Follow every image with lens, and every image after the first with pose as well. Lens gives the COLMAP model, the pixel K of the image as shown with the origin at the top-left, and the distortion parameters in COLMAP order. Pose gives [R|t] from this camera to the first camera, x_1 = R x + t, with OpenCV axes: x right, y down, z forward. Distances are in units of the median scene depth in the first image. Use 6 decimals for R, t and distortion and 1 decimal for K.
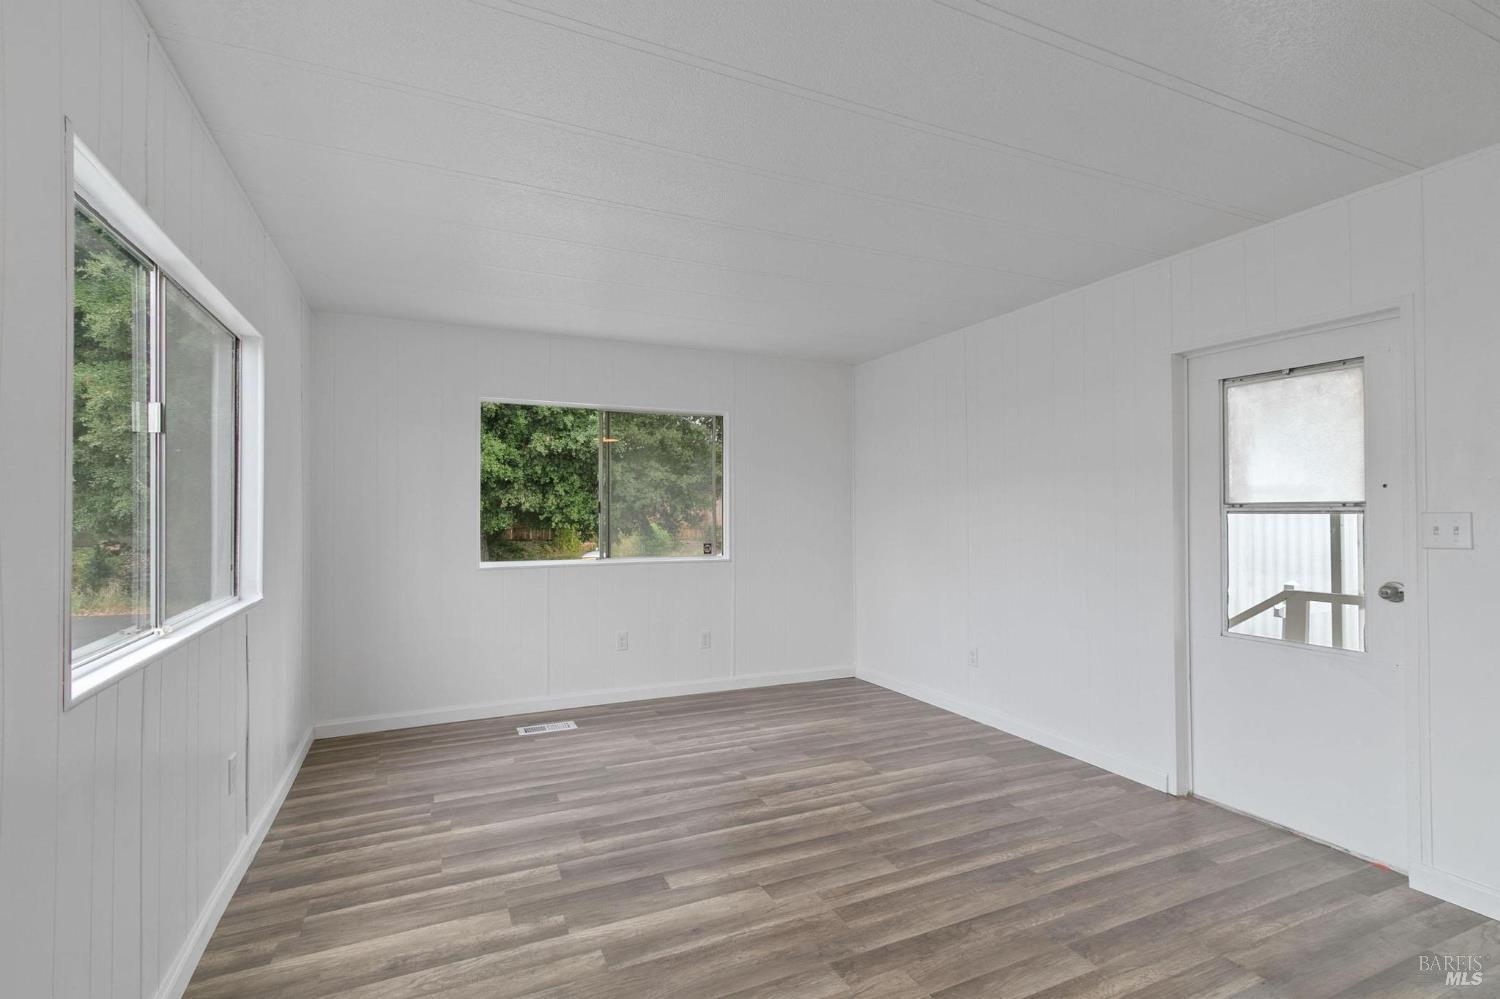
lens RADIAL K [[695.2, 0, 736.2], [0, 695.2, 508.1], [0, 0, 1]] dist [0.001526, -0.000517]
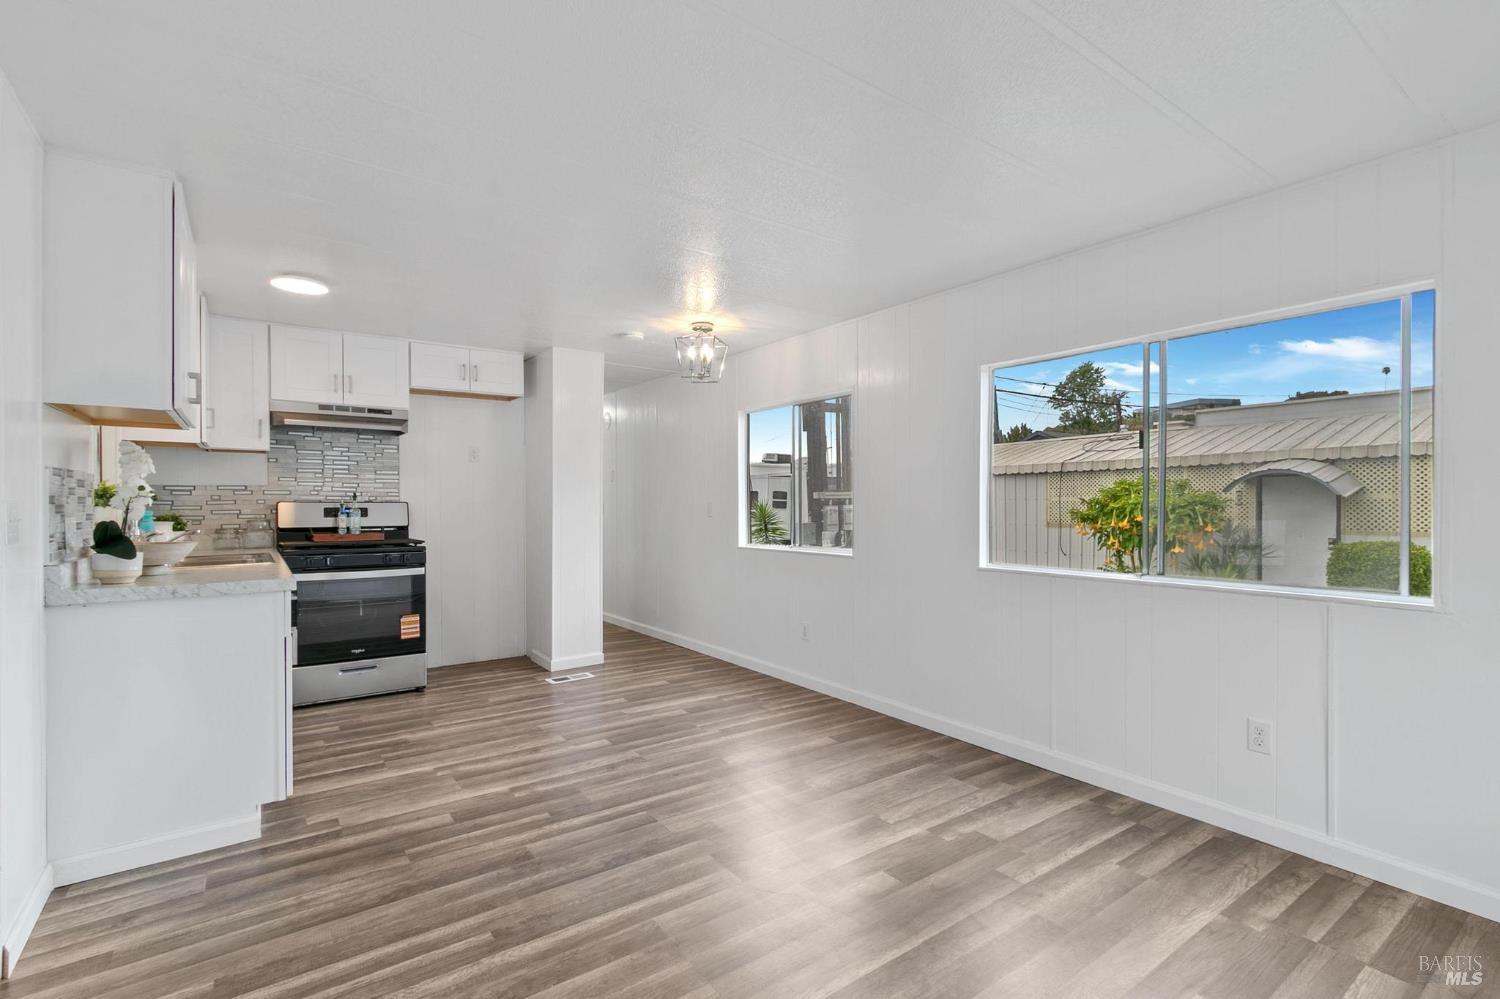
lens RADIAL K [[681.0, 0, 727.8], [0, 681.0, 509.9], [0, 0, 1]] dist [0.003502, 0.000255]
pose [[-0.982481, 0.002300, -0.186350, 0.236270], [0.001872, 0.999995, 0.002470, 0.011614], [0.186355, 0.002078, -0.982480, 1.453696]]
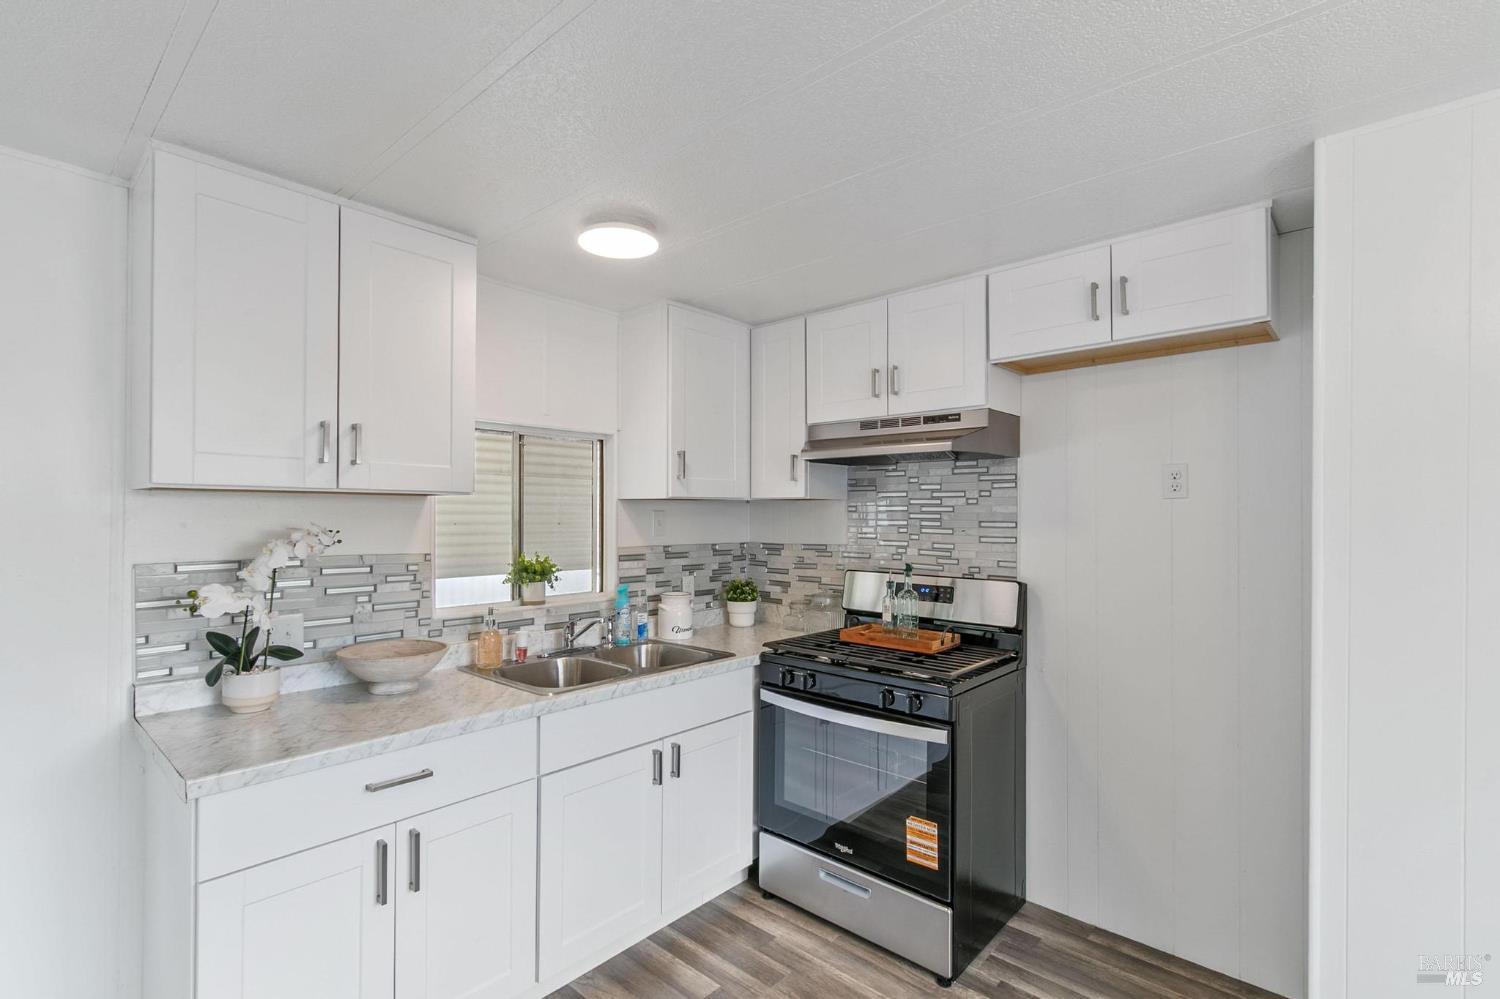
lens RADIAL K [[695.2, 0, 736.2], [0, 695.2, 508.1], [0, 0, 1]] dist [0.001526, -0.000517]
pose [[-0.402539, 0.006045, 0.915383, 0.028458], [-0.010601, 0.999880, -0.011265, -0.083645], [-0.915342, -0.014238, -0.402427, 0.380246]]
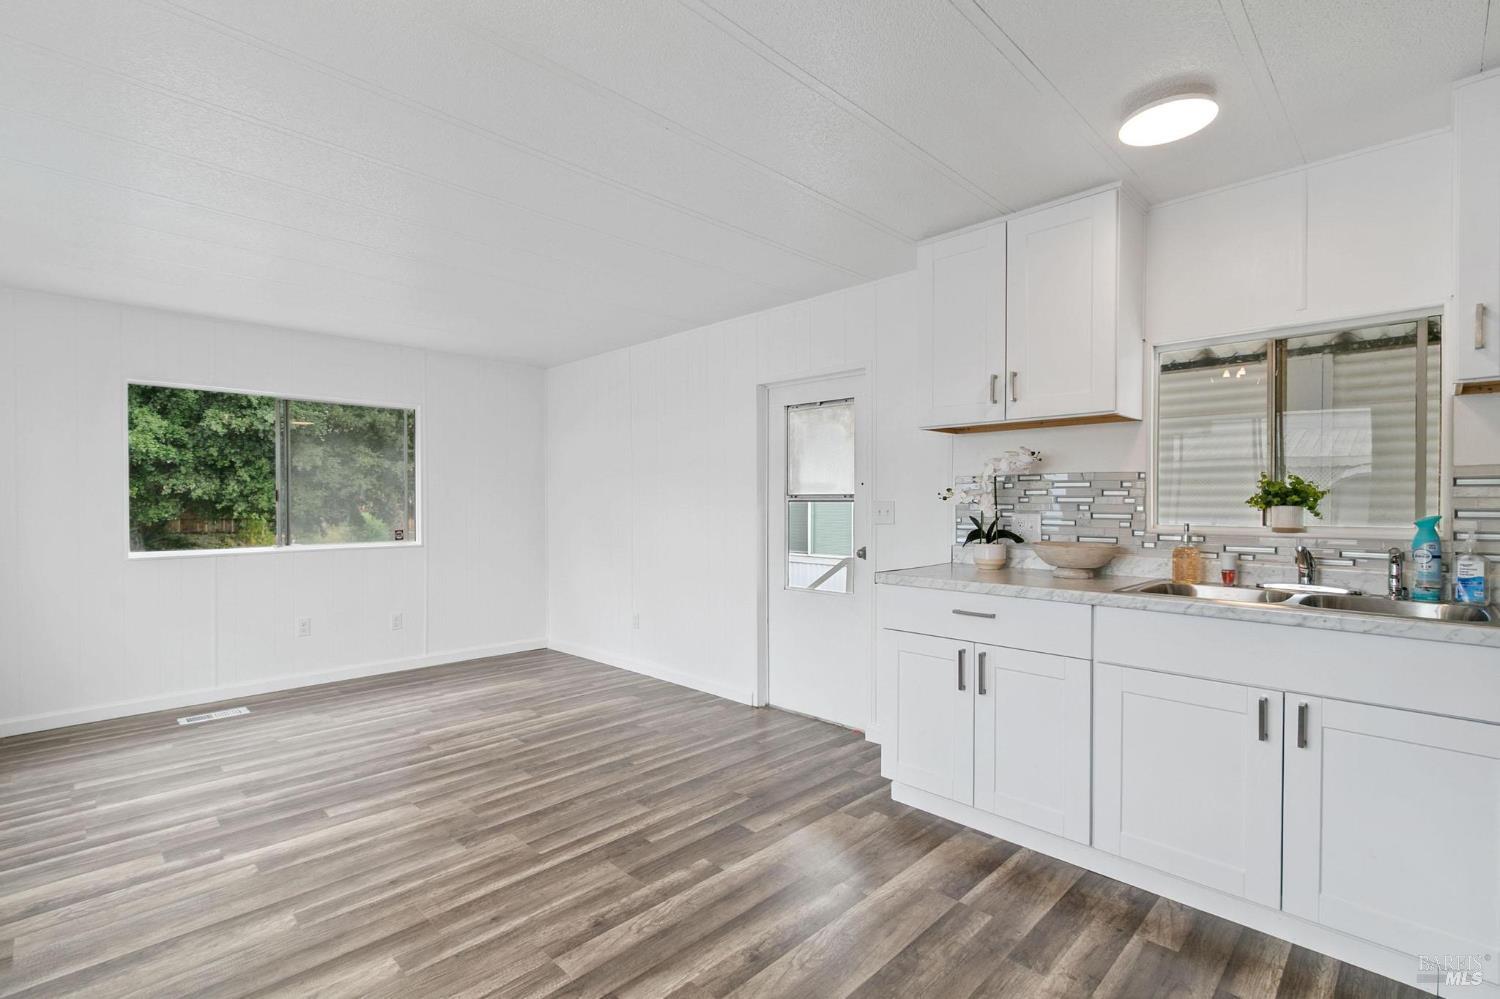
lens RADIAL K [[695.2, 0, 736.2], [0, 695.2, 508.1], [0, 0, 1]] dist [0.001526, -0.000517]
pose [[0.935307, -0.003097, 0.353825, 0.104723], [-0.002928, 0.999860, 0.016494, -0.003399], [-0.353826, -0.016463, 0.935166, -0.268938]]
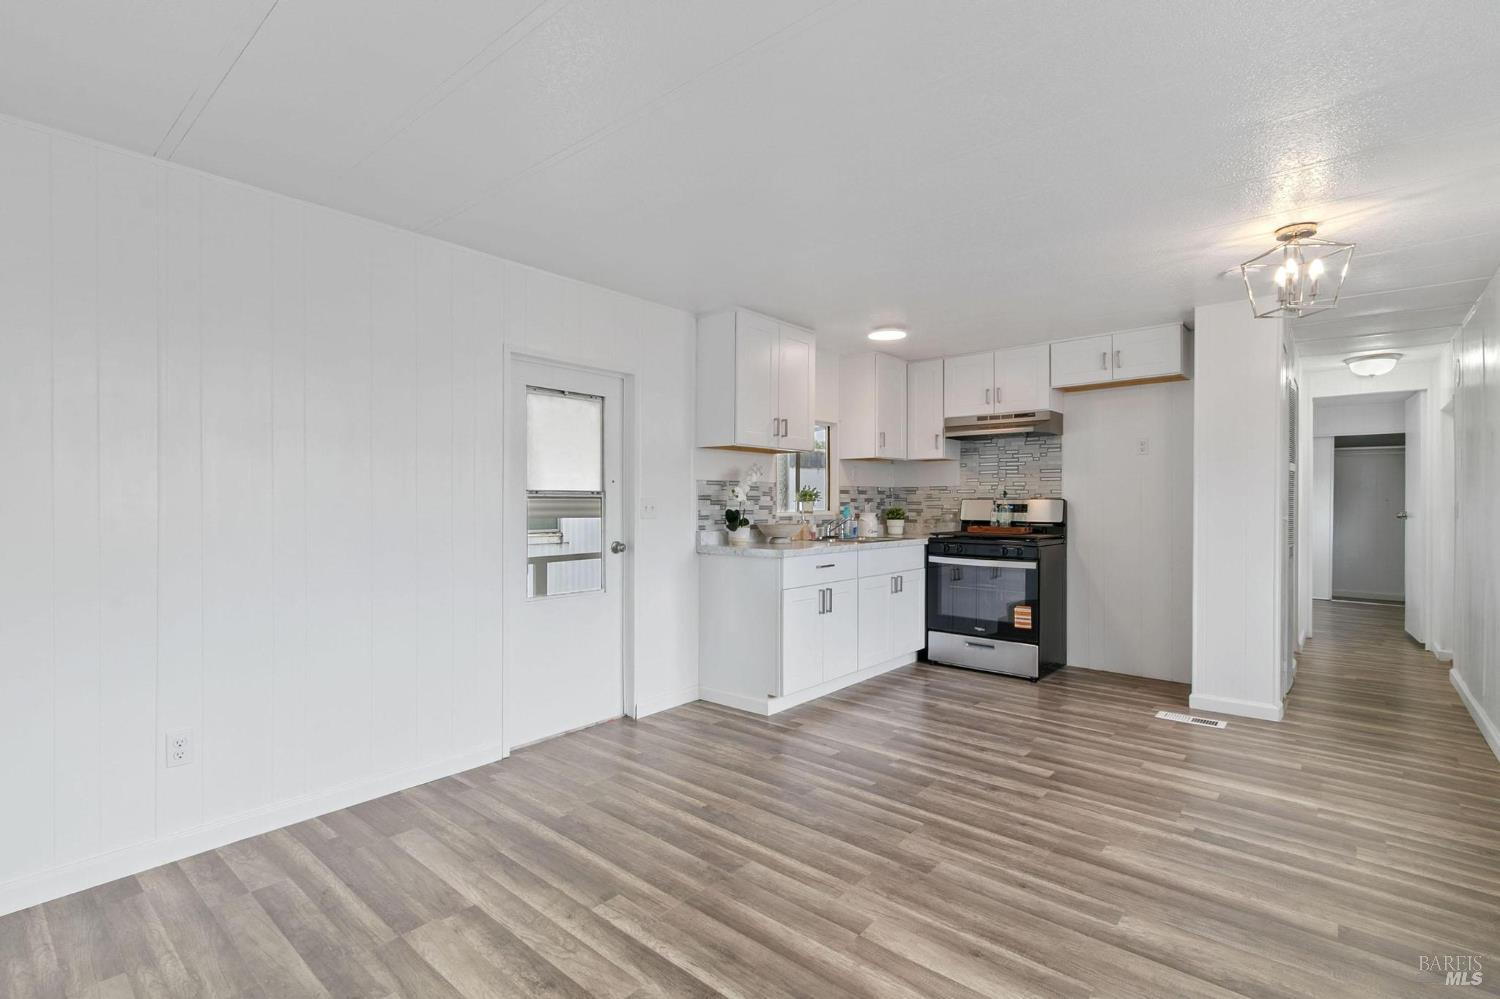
lens RADIAL K [[686.1, 0, 740.0], [0, 686.1, 499.1], [0, 0, 1]] dist [0.000617, -0.000885]
pose [[-0.420681, -0.000630, 0.907209, -0.506982], [-0.008004, 0.999963, -0.003017, 0.006807], [-0.907173, -0.008530, -0.420670, 1.129446]]
